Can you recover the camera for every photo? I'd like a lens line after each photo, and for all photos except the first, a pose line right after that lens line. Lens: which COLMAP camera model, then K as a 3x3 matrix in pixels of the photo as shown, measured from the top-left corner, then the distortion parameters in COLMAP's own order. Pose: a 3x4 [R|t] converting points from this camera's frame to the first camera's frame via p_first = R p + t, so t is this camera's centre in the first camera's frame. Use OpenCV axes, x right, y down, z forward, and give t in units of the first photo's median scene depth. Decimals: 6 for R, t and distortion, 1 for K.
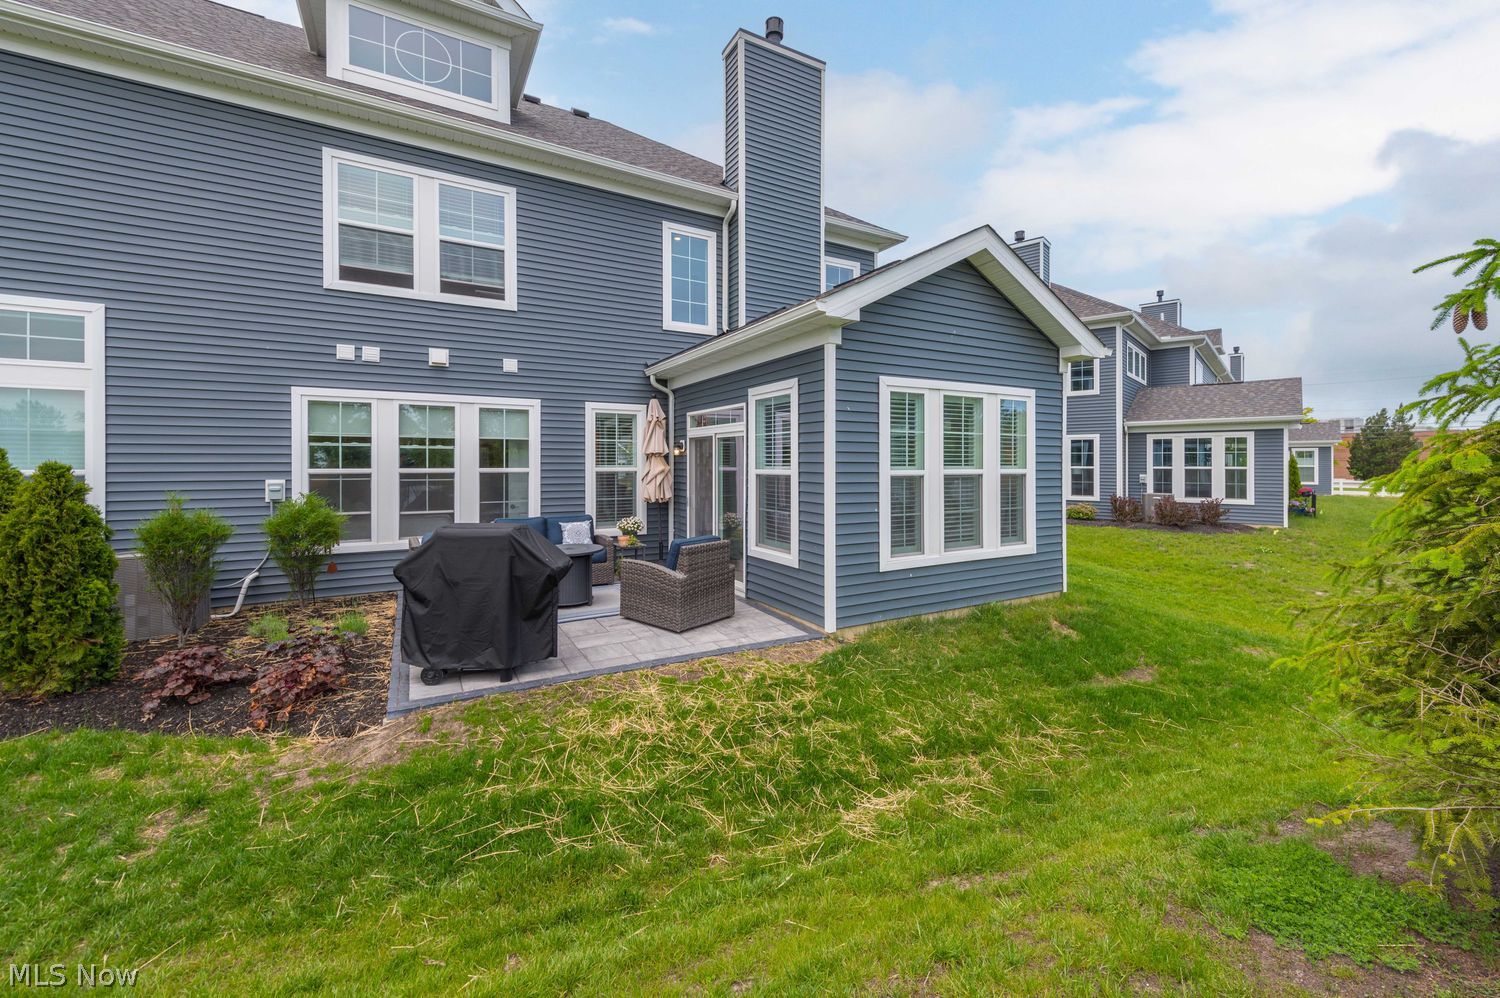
lens RADIAL K [[579.6, 0, 755.4], [0, 579.6, 457.0], [0, 0, 1]] dist [-0.000161, -0.000267]
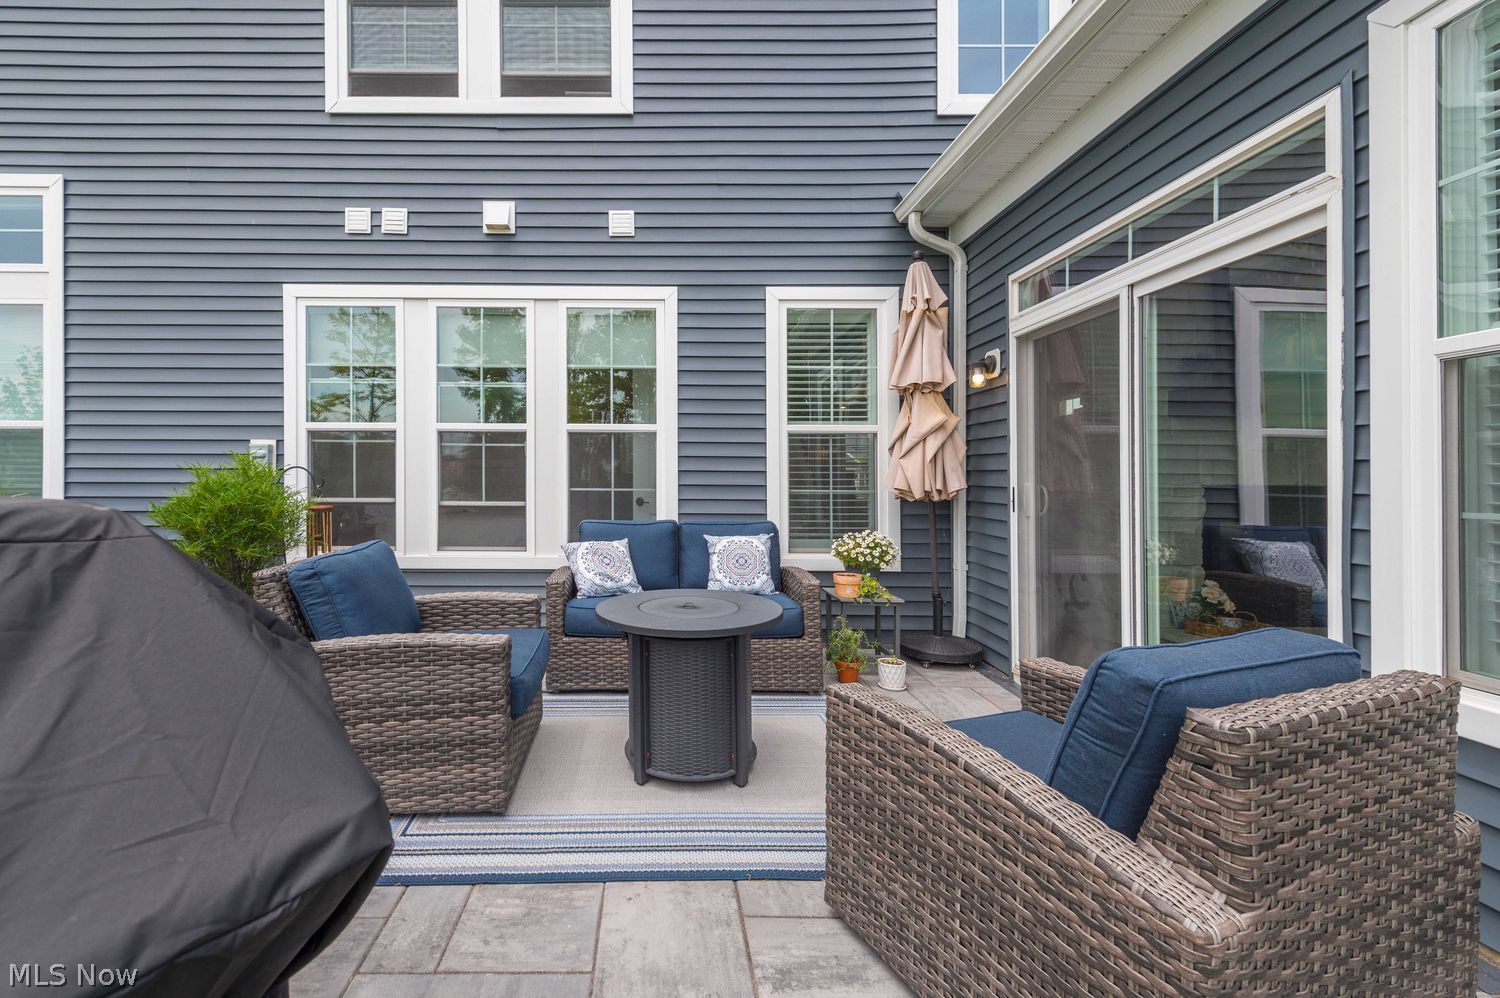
lens RADIAL K [[608.2, 0, 669.6], [0, 608.2, 469.7], [0, 0, 1]] dist [0.001192, 0.000089]
pose [[0.871841, -0.002295, -0.489783, -0.122191], [0.000061, 0.999990, -0.004577, 0.061409], [0.489788, 0.003961, 0.871832, 0.546204]]
